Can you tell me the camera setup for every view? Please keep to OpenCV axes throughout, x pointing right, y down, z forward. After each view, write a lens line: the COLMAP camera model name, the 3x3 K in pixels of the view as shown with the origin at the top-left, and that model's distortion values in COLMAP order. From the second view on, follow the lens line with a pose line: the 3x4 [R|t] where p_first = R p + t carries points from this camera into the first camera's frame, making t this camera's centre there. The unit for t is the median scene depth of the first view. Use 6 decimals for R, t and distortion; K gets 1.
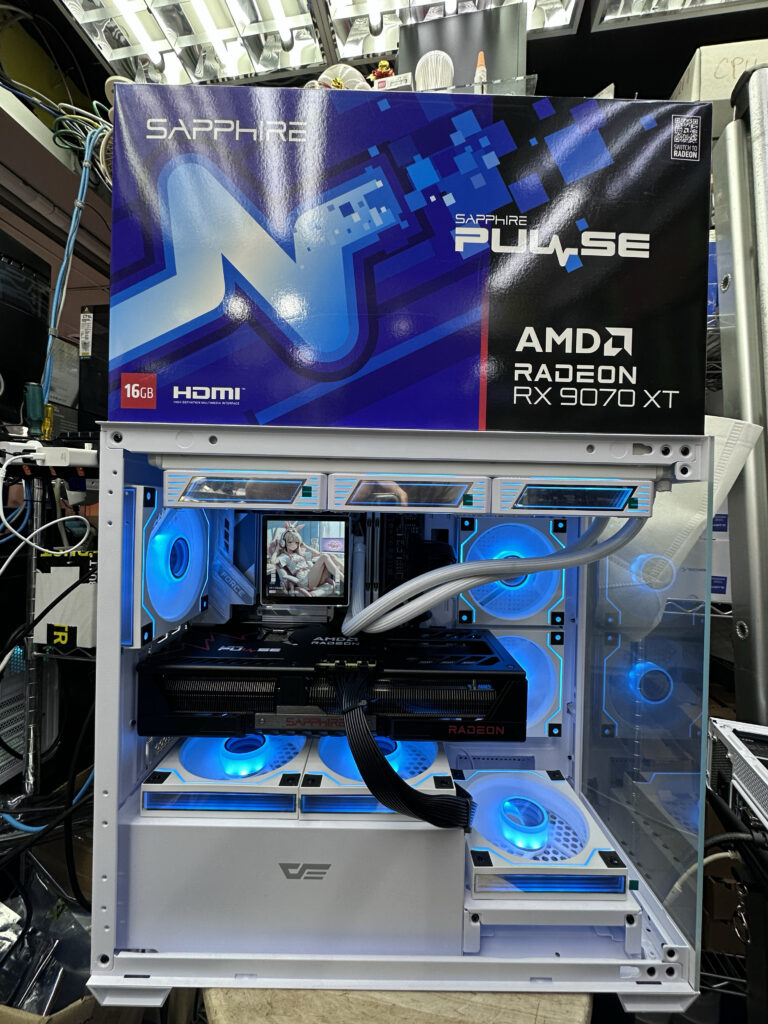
lens RADIAL K [[407.2, 0, 383.2], [0, 407.2, 509.4], [0, 0, 1]] dist [-0.008815, 0.001680]
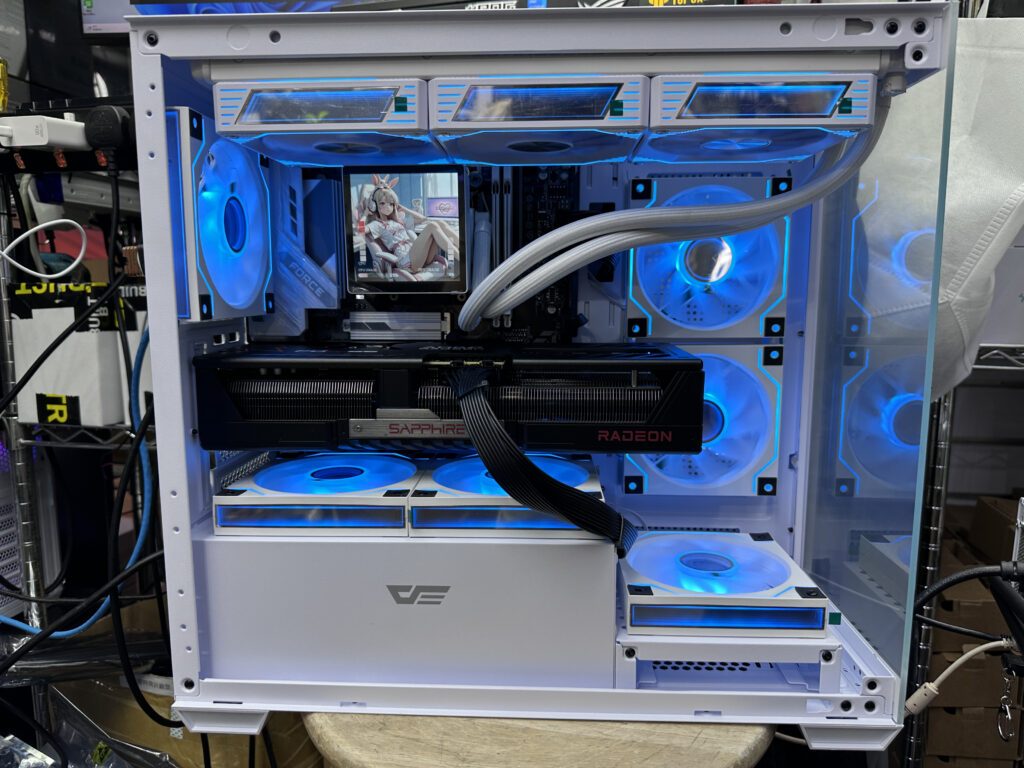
lens RADIAL K [[739.1, 0, 511.6], [0, 739.1, 392.1], [0, 0, 1]] dist [0.013351, -0.042940]
pose [[0.998215, -0.014660, -0.057896, 0.069296], [0.022546, 0.990176, 0.137998, 0.235534], [0.055304, -0.139057, 0.988739, -0.328621]]
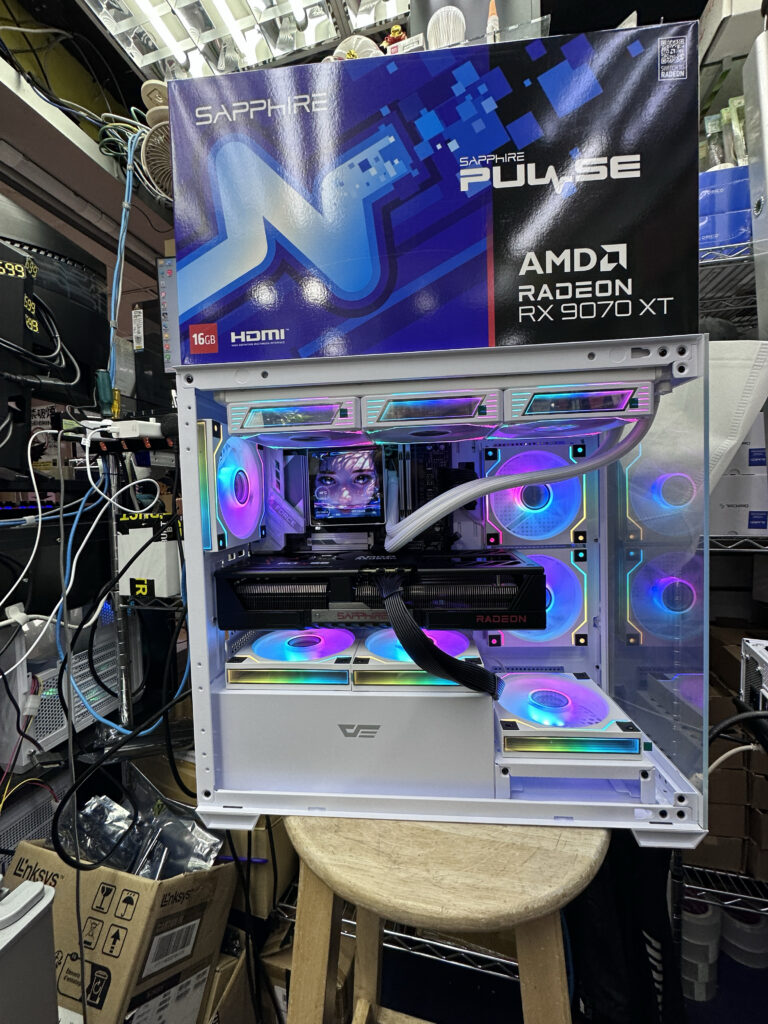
lens RADIAL K [[407.2, 0, 383.1], [0, 407.2, 510.8], [0, 0, 1]] dist [-0.008815, 0.001680]
pose [[0.994151, -0.048424, -0.096534, 0.021190], [0.052062, 0.998012, 0.035528, 0.160991], [0.094622, -0.040346, 0.994695, -0.142808]]
